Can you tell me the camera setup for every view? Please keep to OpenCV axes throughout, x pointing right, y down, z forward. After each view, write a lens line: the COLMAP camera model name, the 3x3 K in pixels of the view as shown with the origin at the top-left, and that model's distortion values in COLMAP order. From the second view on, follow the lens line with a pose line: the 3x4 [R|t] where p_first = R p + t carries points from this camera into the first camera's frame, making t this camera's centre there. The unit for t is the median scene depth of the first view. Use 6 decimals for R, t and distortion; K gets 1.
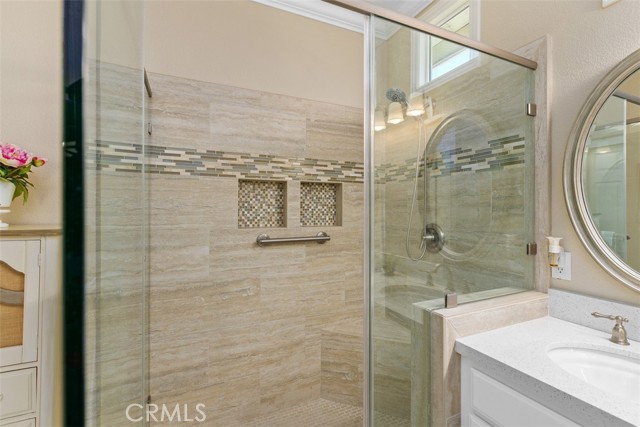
lens RADIAL K [[292.6, 0, 319.6], [0, 292.6, 210.1], [0, 0, 1]] dist [0.001964, 0.000469]
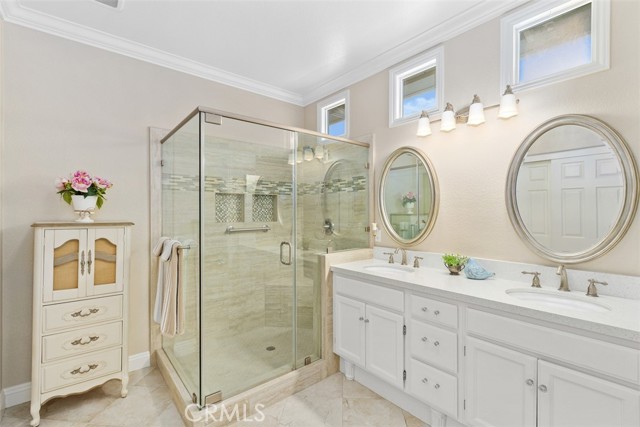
lens RADIAL K [[292.6, 0, 317.7], [0, 292.6, 211.0], [0, 0, 1]] dist [0.001964, 0.000469]
pose [[0.966985, -0.003281, 0.254813, -0.135812], [0.003252, 0.999995, 0.000536, -0.003315], [-0.254813, 0.000311, 0.966990, -0.713613]]
